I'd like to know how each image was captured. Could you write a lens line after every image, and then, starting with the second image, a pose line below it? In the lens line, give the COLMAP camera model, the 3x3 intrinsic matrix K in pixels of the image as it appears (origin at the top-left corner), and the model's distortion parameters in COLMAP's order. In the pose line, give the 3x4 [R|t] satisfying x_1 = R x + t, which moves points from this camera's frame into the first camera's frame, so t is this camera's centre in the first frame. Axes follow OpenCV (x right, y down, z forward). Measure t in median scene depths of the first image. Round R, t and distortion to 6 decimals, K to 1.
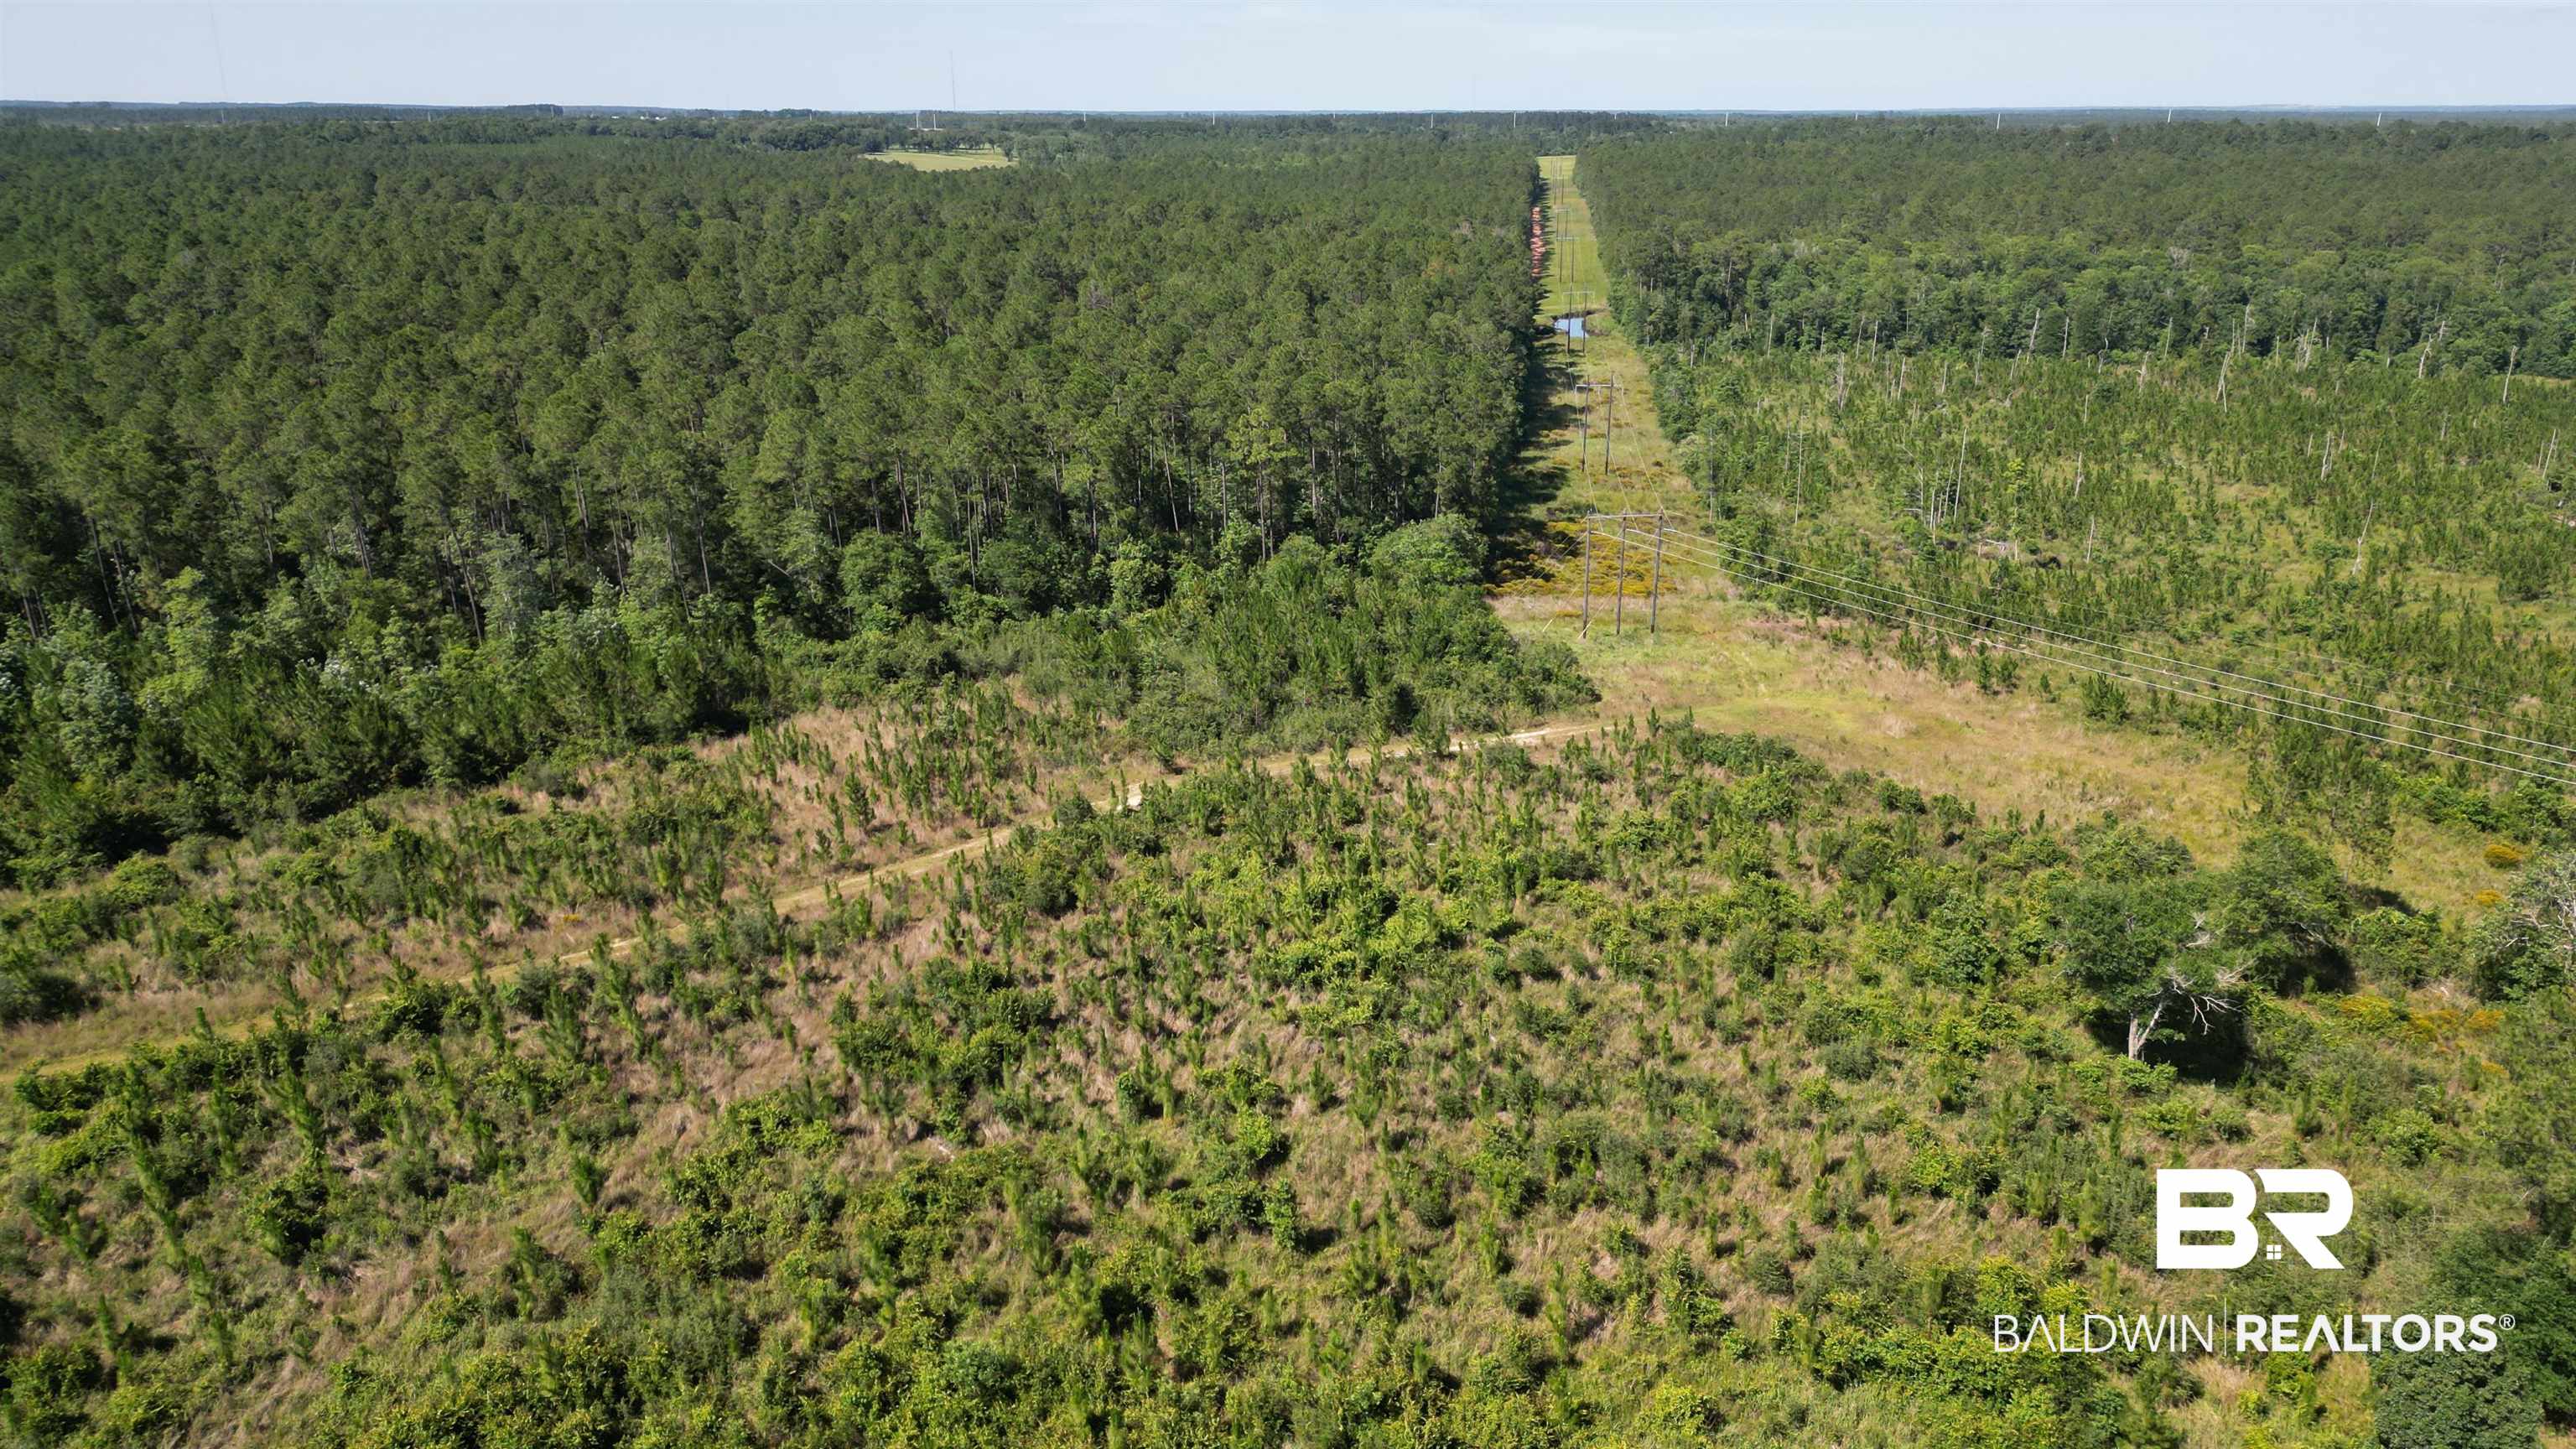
lens RADIAL K [[1817.0, 0, 1281.3], [0, 1817.0, 723.0], [0, 0, 1]] dist [0.072109, -0.063788]
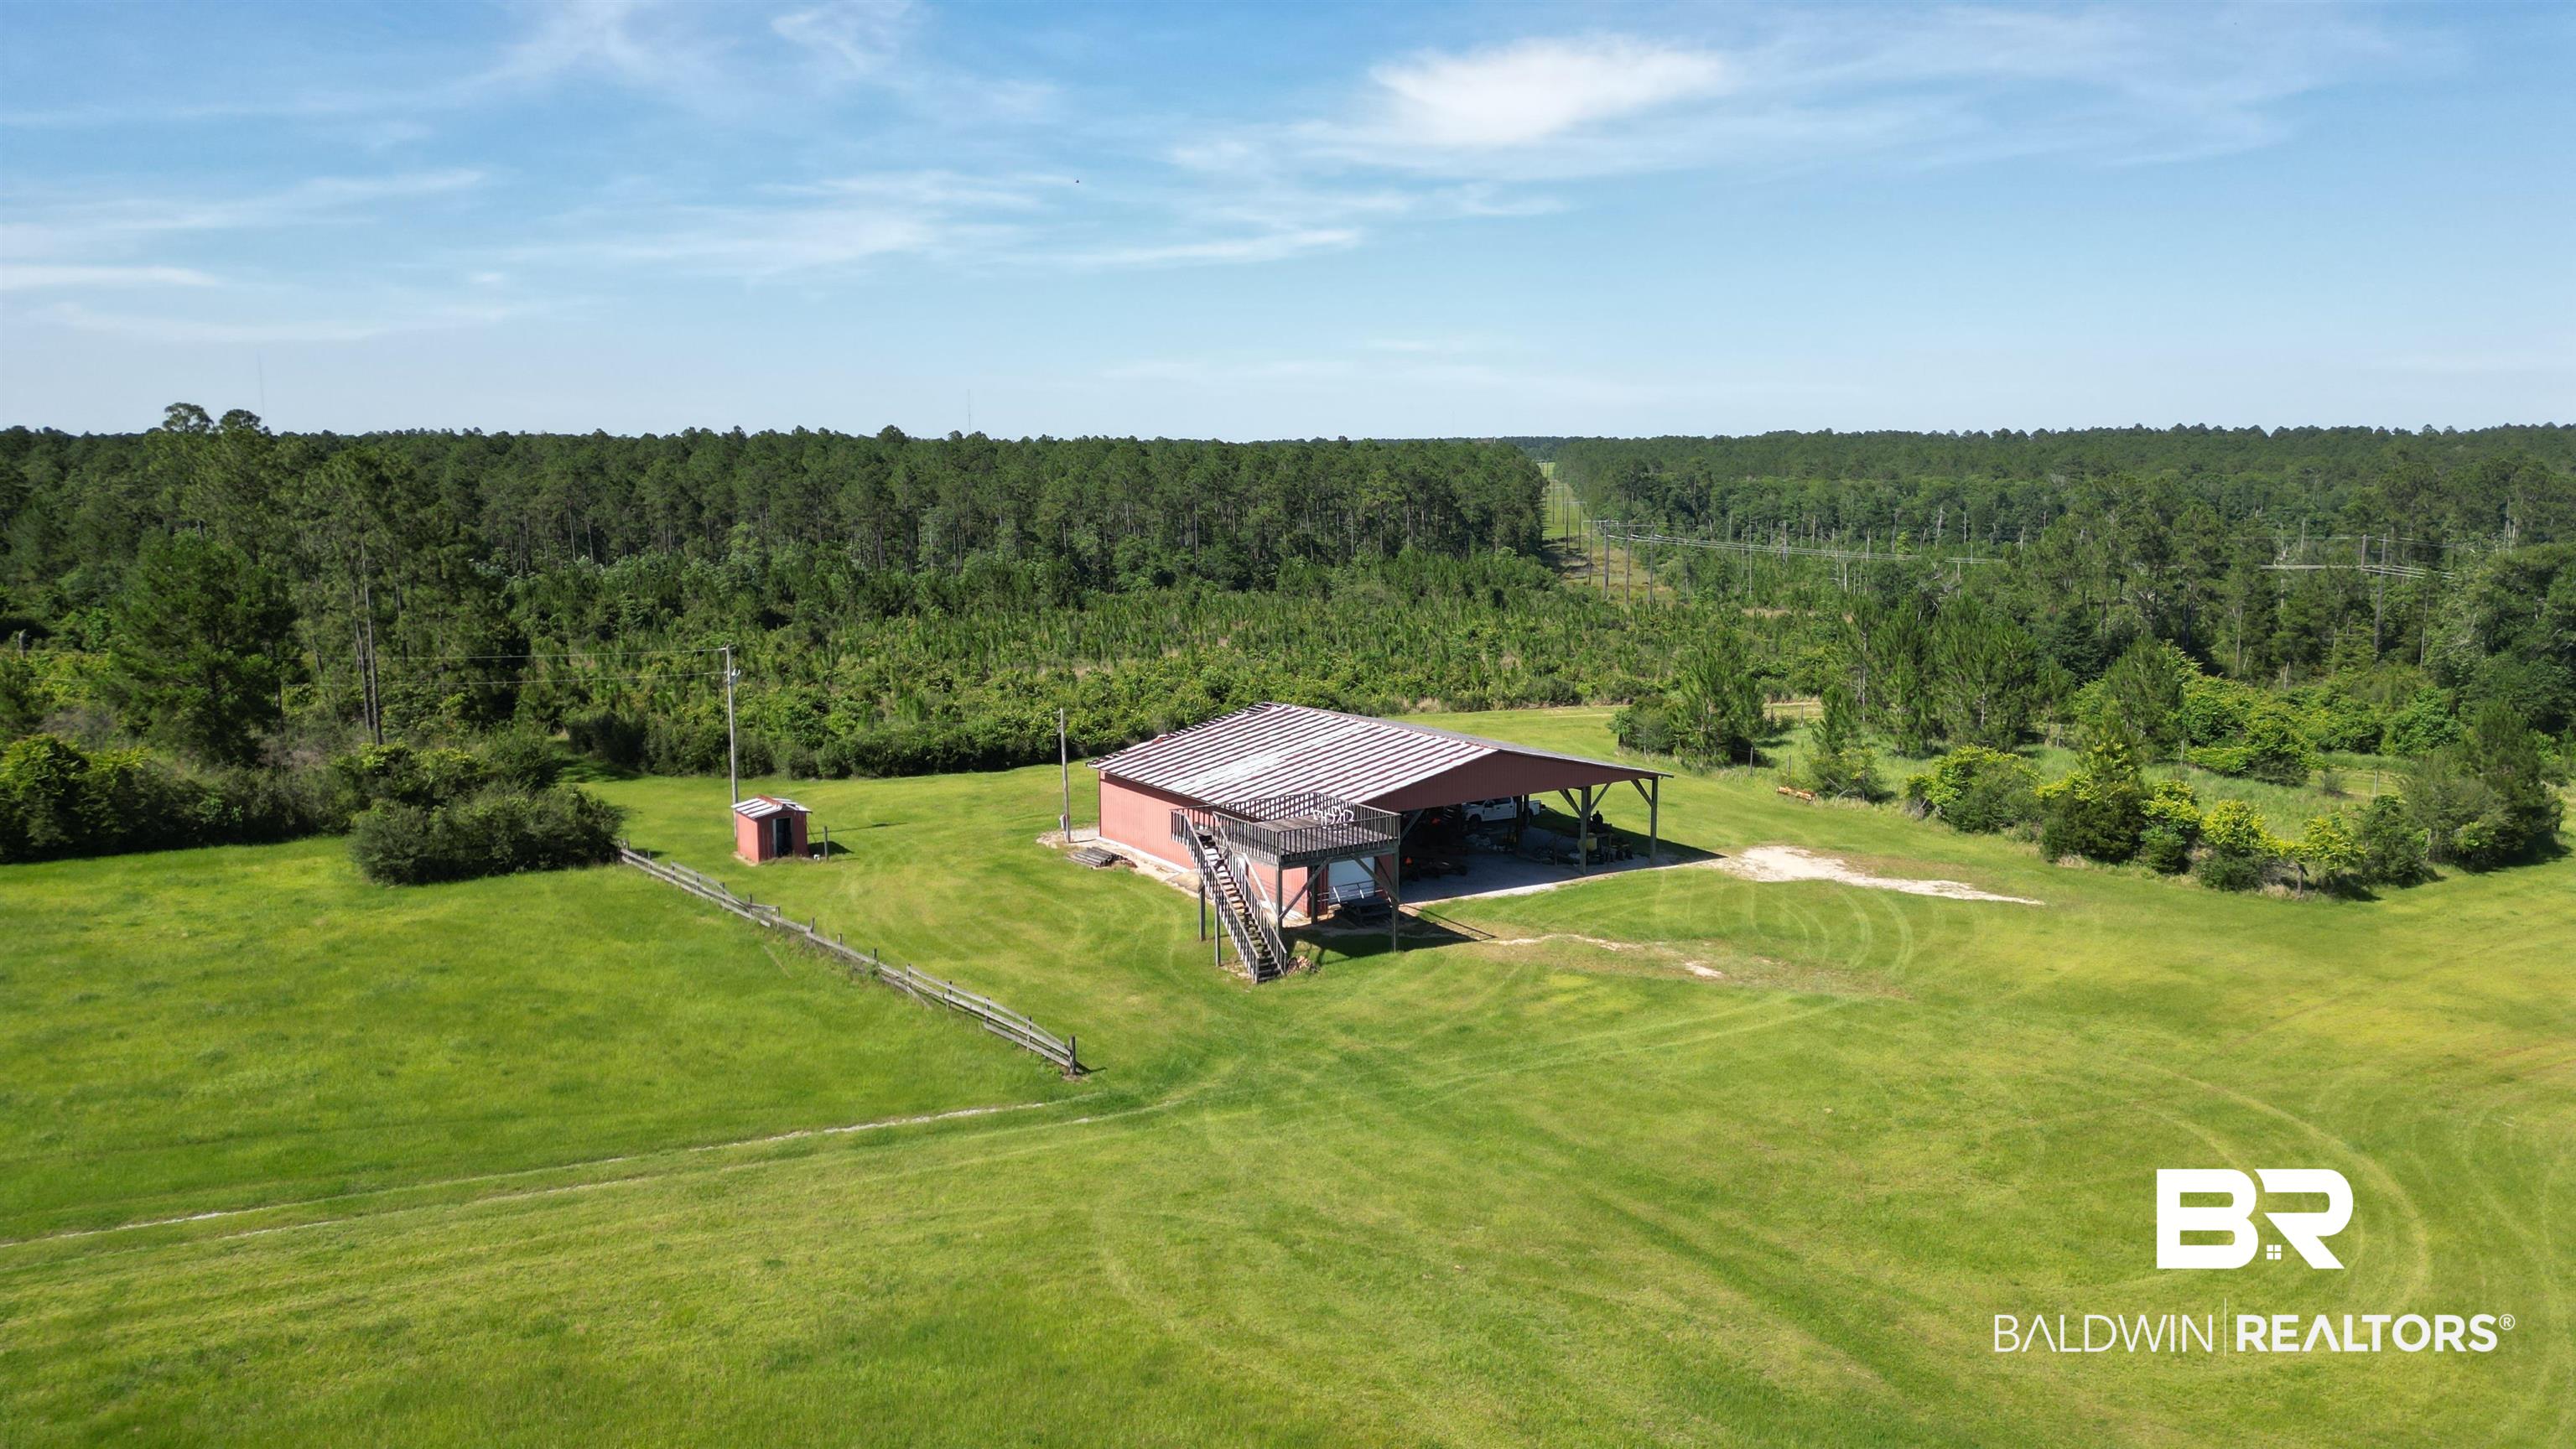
lens RADIAL K [[1817.0, 0, 1276.0], [0, 1817.0, 727.2], [0, 0, 1]] dist [0.072109, -0.063788]
pose [[0.999985, -0.002218, 0.005061, -0.048134], [0.003065, 0.984743, -0.173987, 0.134135], [-0.004598, 0.174000, 0.984735, -0.198154]]
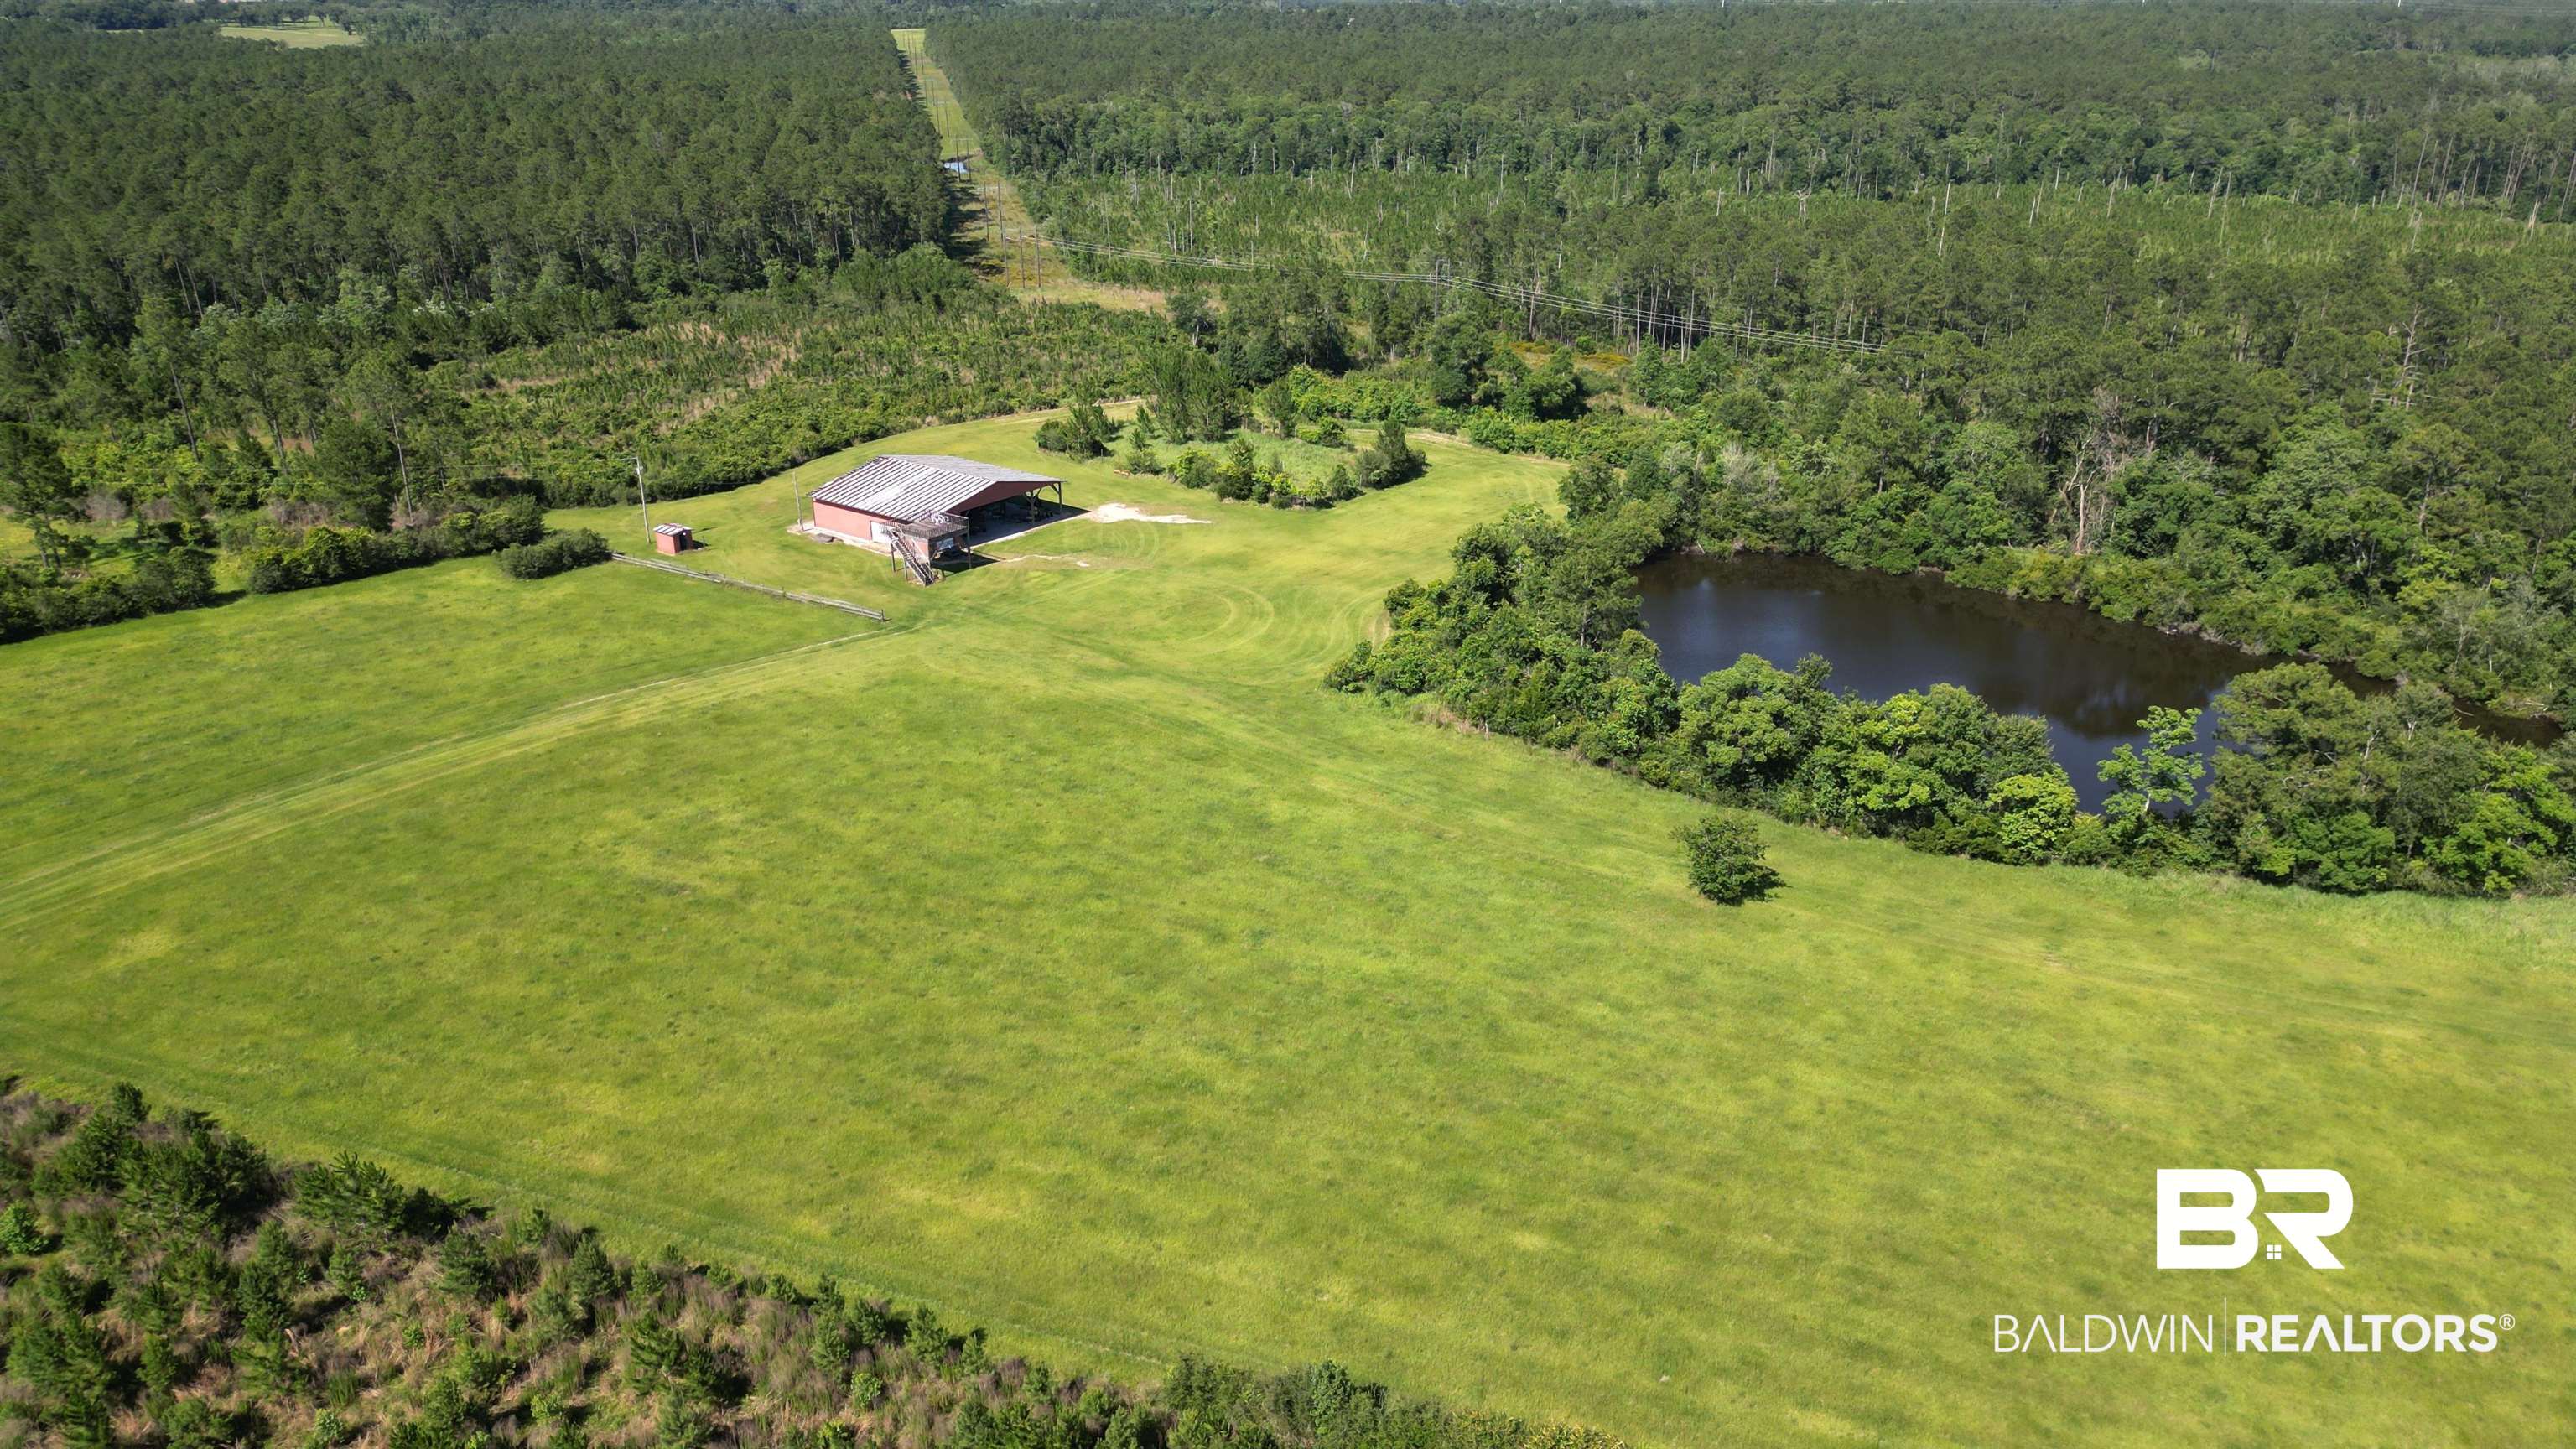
lens RADIAL K [[1817.0, 0, 1295.1], [0, 1817.0, 733.9], [0, 0, 1]] dist [0.072109, -0.063788]
pose [[0.940279, -0.132592, 0.313519, -0.109545], [0.110127, 0.989979, 0.088393, 0.134838], [-0.322097, -0.048587, 0.945459, -0.492688]]
